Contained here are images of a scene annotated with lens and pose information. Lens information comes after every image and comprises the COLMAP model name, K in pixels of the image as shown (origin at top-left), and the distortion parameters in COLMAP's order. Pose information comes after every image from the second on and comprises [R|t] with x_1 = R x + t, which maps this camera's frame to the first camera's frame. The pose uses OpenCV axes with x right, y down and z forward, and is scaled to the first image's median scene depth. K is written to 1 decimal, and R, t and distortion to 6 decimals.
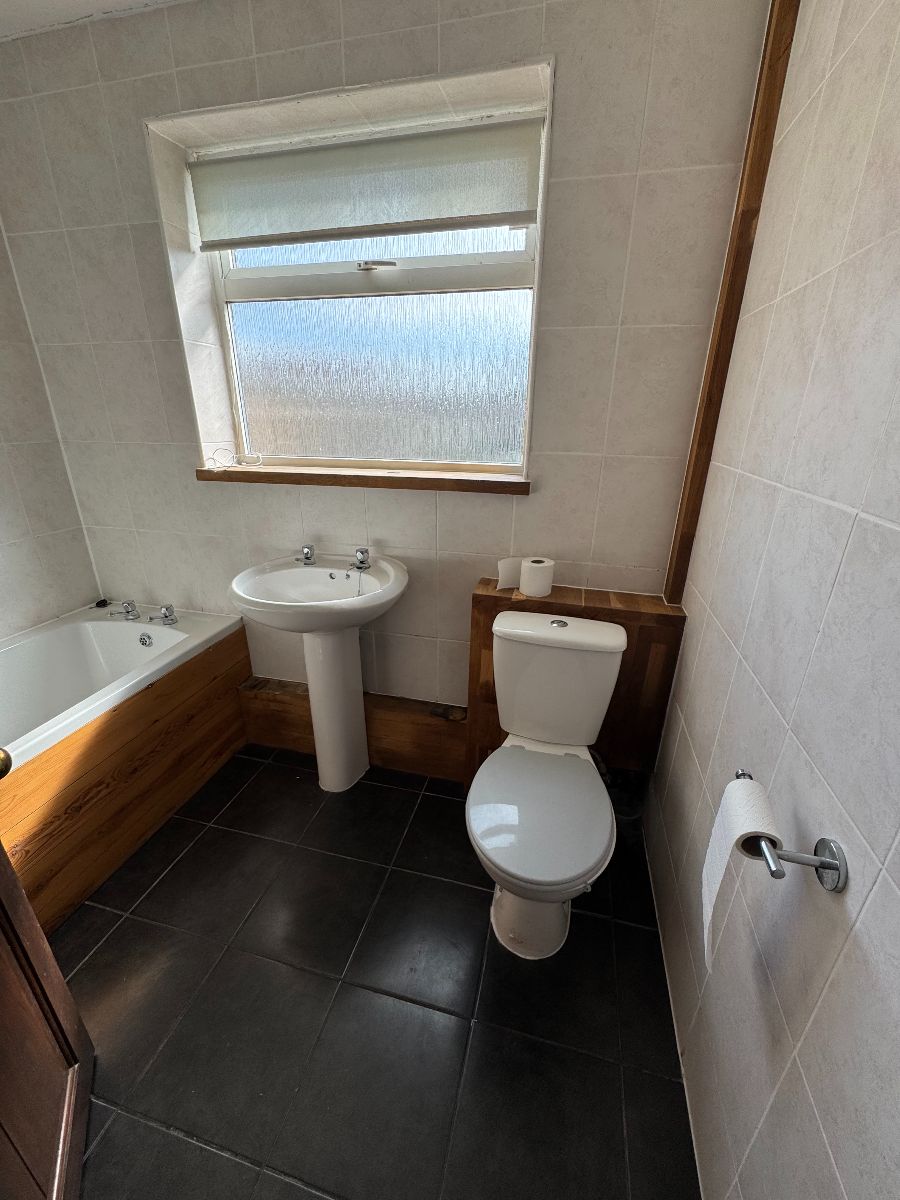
lens RADIAL K [[479.1, 0, 452.6], [0, 479.1, 596.1], [0, 0, 1]] dist [-0.002425, -0.000221]
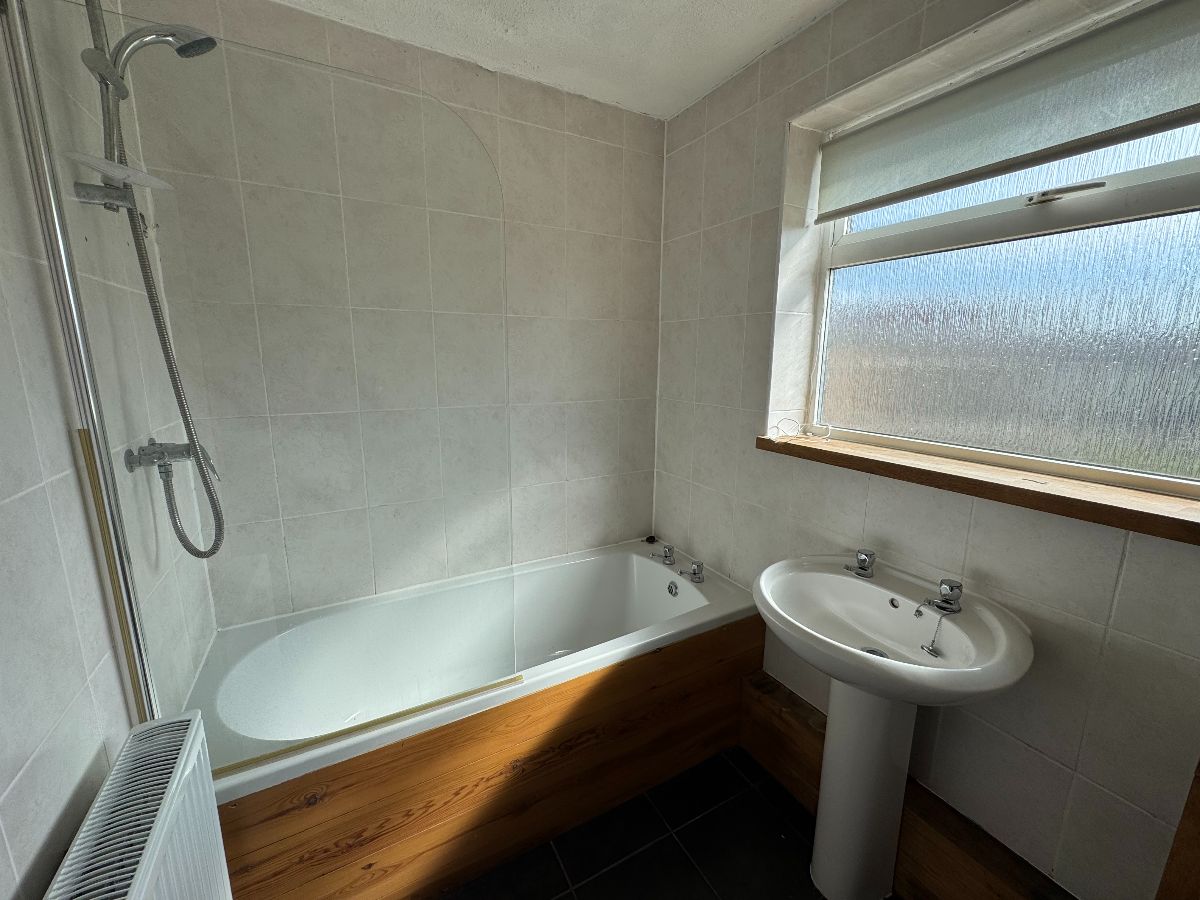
lens RADIAL K [[479.1, 0, 600.8], [0, 479.1, 444.7], [0, 0, 1]] dist [-0.002425, -0.000221]
pose [[0.684281, 0.130748, -0.717401, -0.066458], [-0.266979, 0.960408, -0.079618, -0.094820], [0.678588, 0.246012, 0.692096, 0.137765]]
